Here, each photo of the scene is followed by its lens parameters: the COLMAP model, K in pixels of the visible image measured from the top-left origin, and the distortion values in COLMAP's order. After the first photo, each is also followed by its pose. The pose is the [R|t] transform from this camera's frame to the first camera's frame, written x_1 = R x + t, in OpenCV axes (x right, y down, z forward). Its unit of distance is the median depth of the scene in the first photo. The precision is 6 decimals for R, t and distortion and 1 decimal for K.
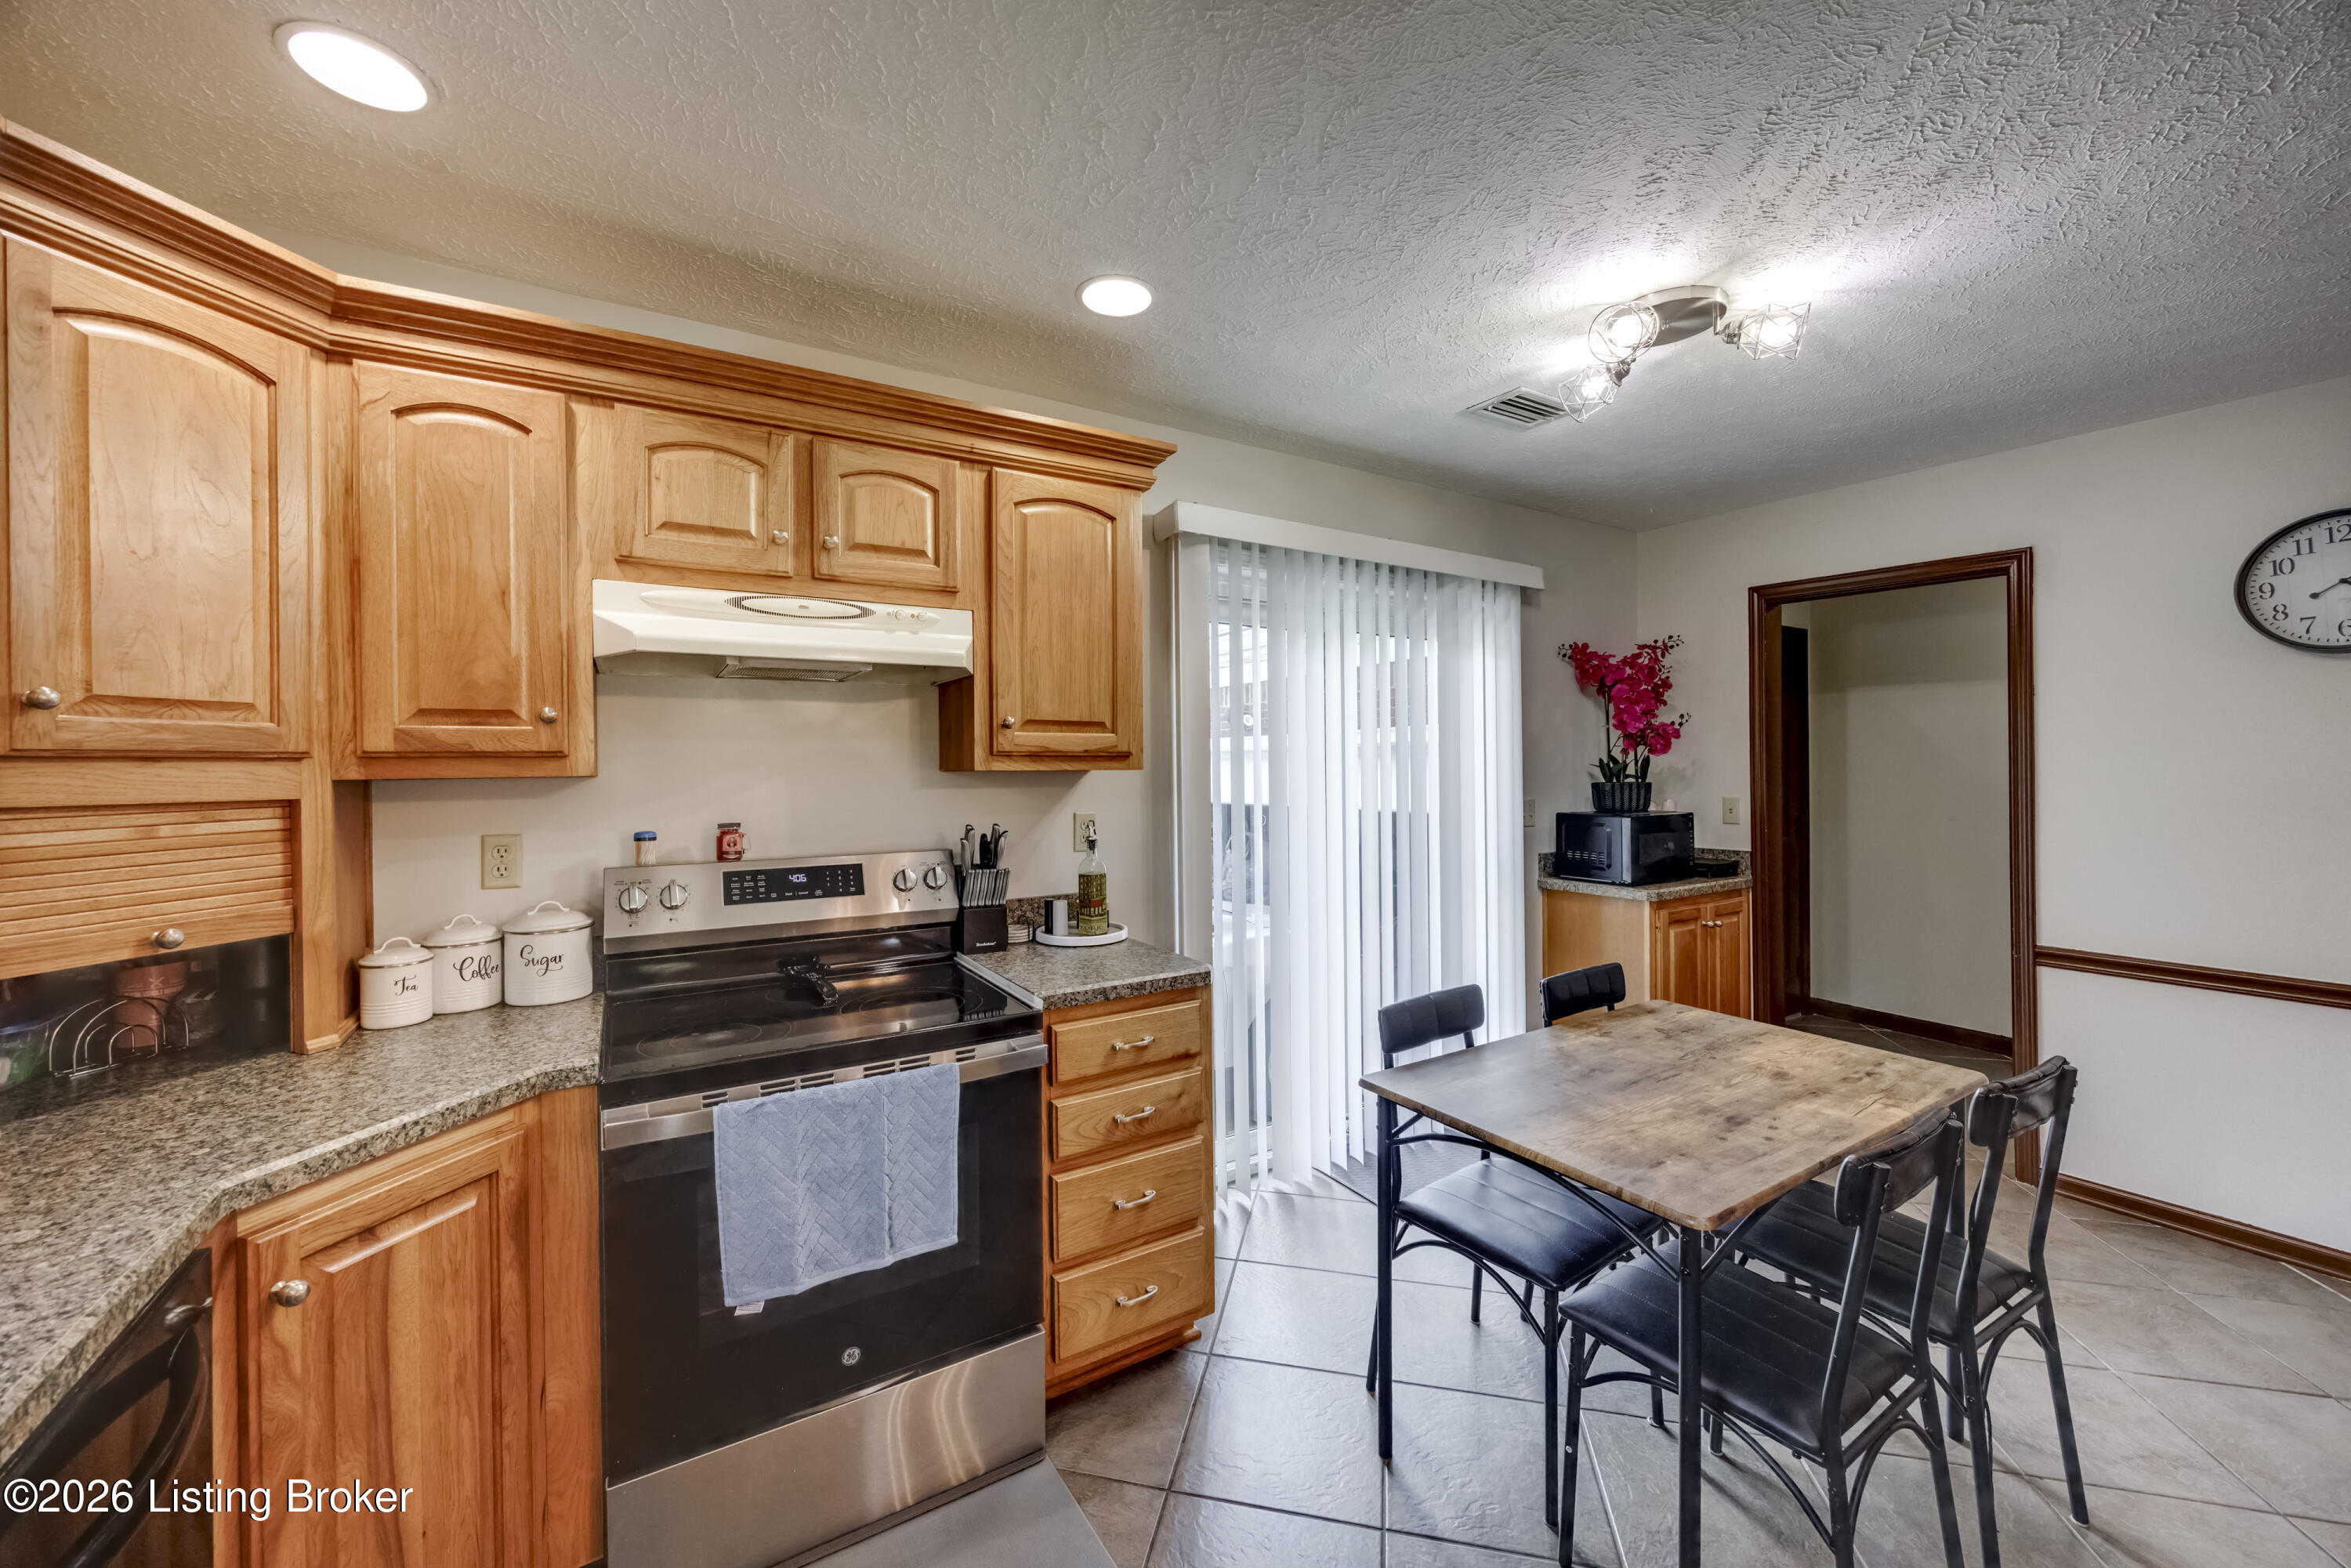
lens RADIAL K [[889.3, 0, 1191.3], [0, 889.3, 769.8], [0, 0, 1]] dist [-0.007581, 0.000572]
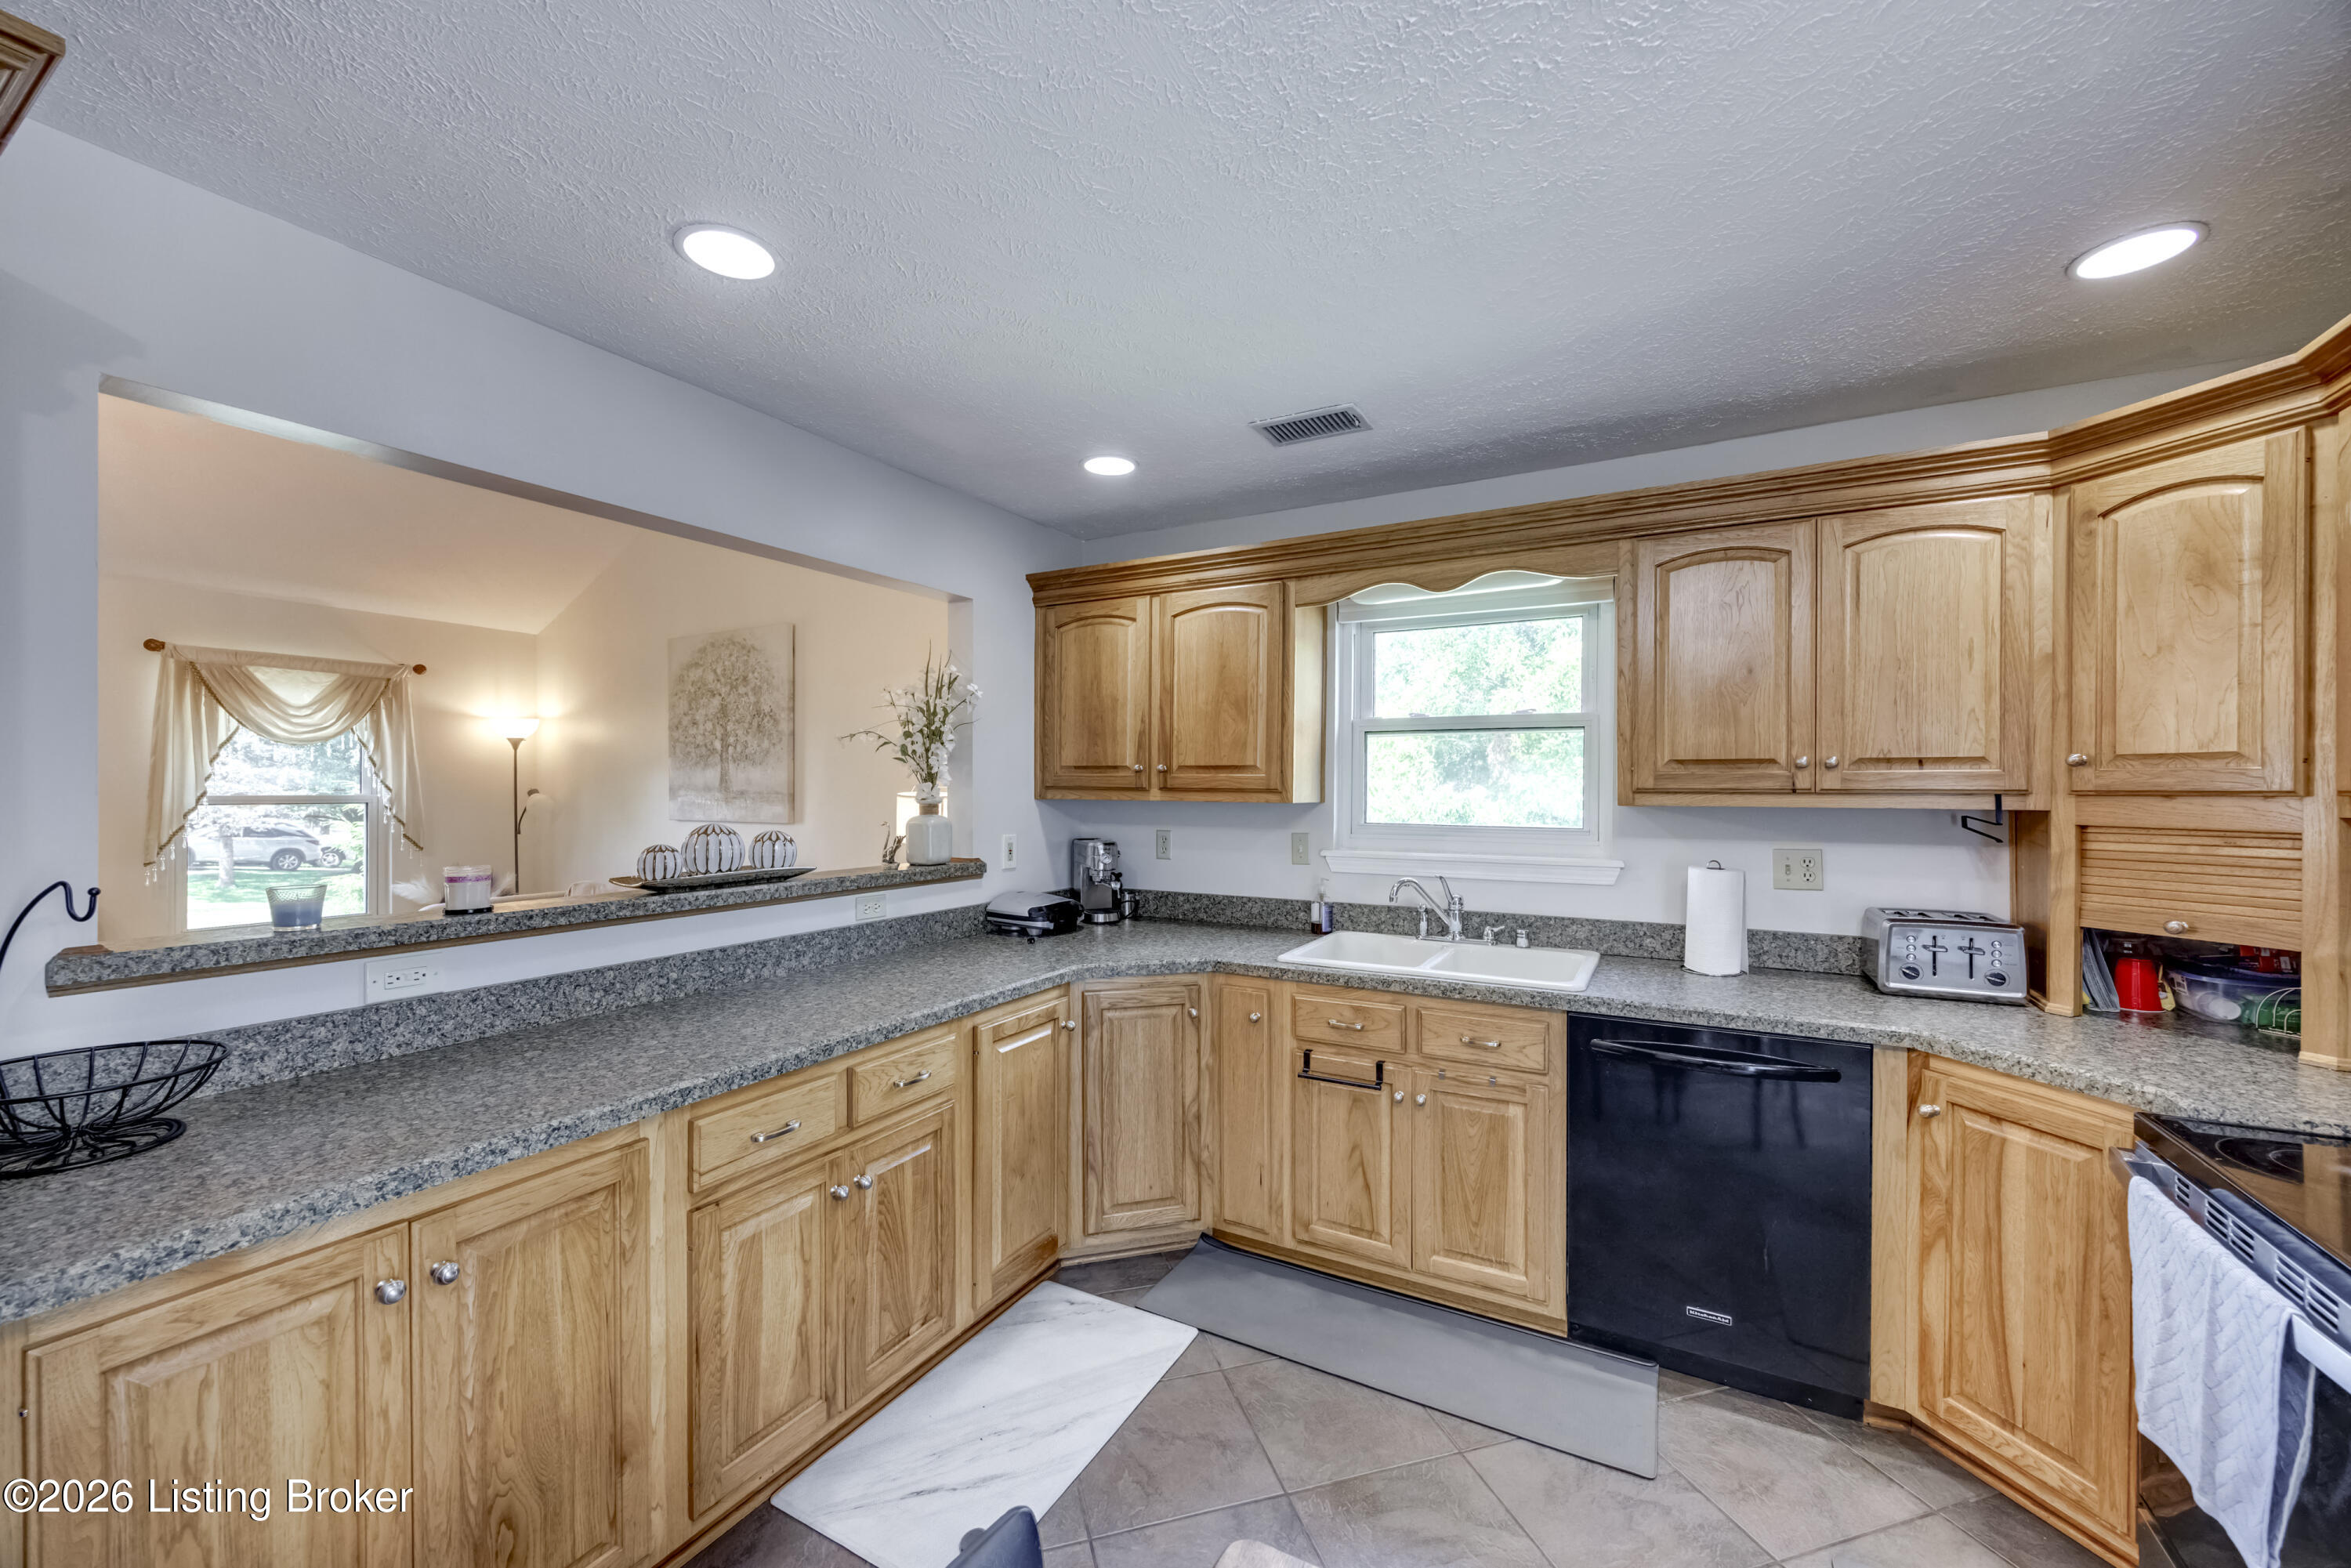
lens RADIAL K [[889.3, 0, 1176.2], [0, 889.3, 790.7], [0, 0, 1]] dist [-0.007581, 0.000572]
pose [[-0.875061, 0.006613, -0.483967, 0.674788], [0.000820, 0.999925, 0.012181, -0.030539], [0.484012, 0.010262, -0.875001, 1.120611]]
